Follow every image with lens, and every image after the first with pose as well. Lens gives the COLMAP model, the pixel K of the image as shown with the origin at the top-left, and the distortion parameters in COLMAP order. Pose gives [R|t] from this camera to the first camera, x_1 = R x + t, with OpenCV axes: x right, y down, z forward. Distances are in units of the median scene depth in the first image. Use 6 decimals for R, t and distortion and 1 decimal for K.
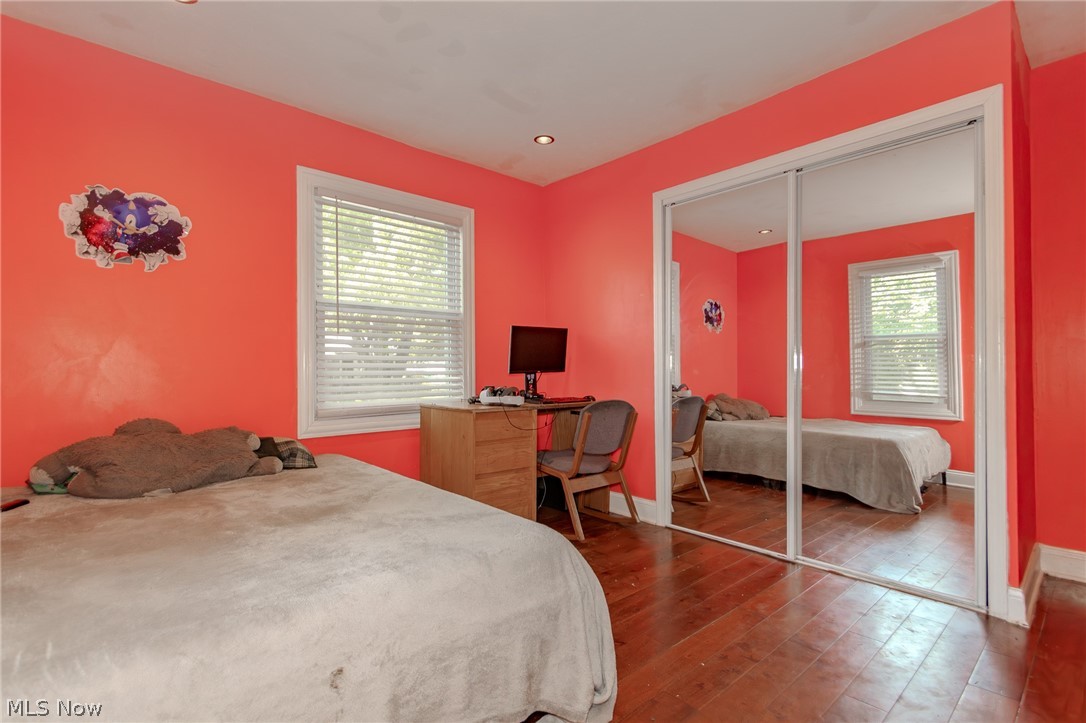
lens RADIAL K [[513.9, 0, 543.2], [0, 513.9, 363.8], [0, 0, 1]] dist [0.005776, -0.001976]
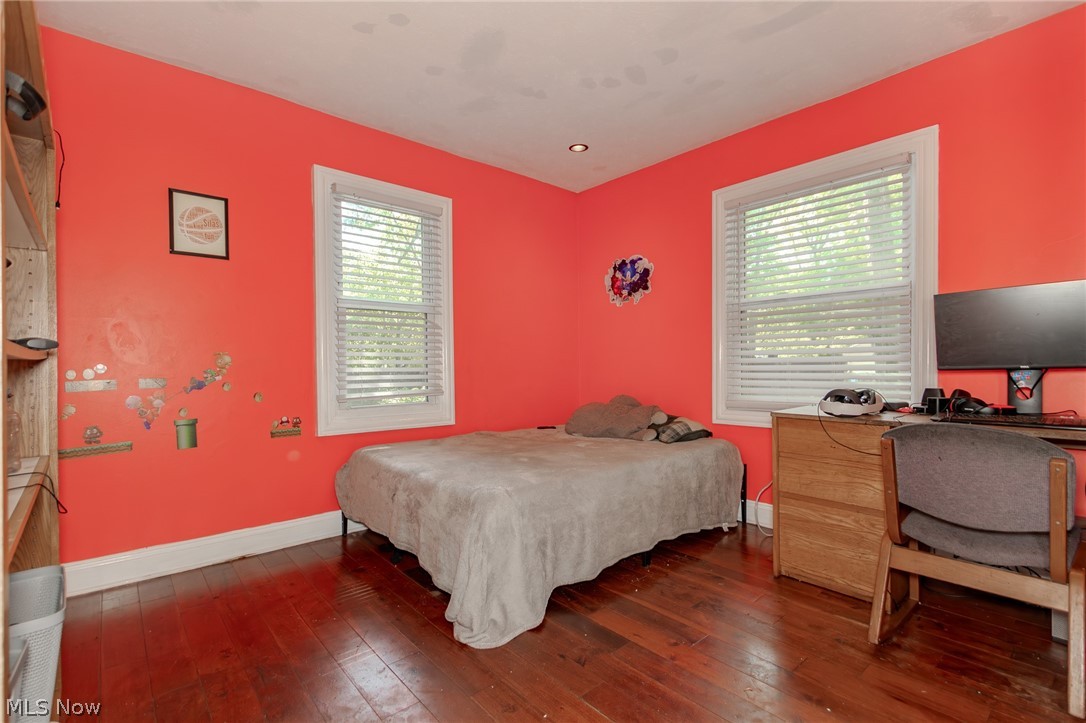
lens RADIAL K [[513.9, 0, 543.5], [0, 513.9, 365.4], [0, 0, 1]] dist [0.005776, -0.001976]
pose [[-0.029149, 0.003482, -0.999569, 0.846538], [0.021080, 0.999774, 0.002868, 0.001577], [0.999353, -0.020987, -0.029216, 0.759357]]
